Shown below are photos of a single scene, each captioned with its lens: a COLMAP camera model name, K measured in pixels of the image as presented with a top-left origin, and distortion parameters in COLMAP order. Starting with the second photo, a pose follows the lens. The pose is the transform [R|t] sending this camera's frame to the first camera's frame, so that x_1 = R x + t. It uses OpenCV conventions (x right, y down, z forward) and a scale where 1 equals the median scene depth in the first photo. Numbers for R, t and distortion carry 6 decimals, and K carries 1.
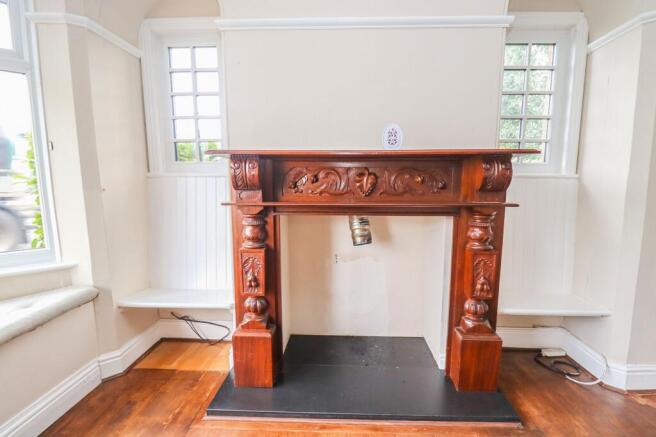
lens RADIAL K [[310.1, 0, 330.7], [0, 310.1, 219.8], [0, 0, 1]] dist [-0.004783, -0.002825]
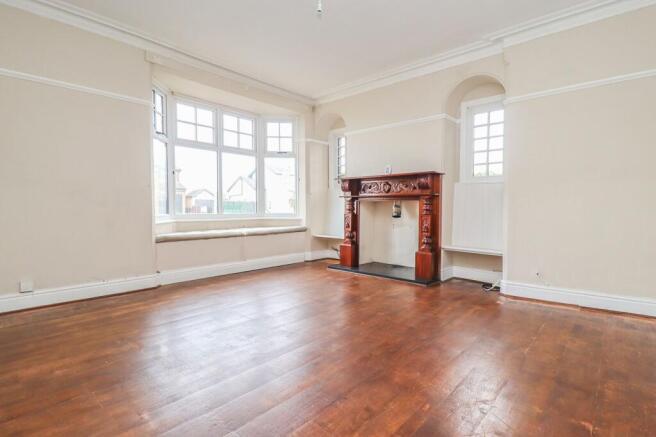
lens RADIAL K [[310.1, 0, 326.9], [0, 310.1, 217.3], [0, 0, 1]] dist [-0.004783, -0.002825]
pose [[0.774596, 0.023460, -0.632021, 1.337911], [-0.085627, 0.994001, -0.068047, 0.333716], [0.626633, 0.106826, 0.771958, -1.233068]]
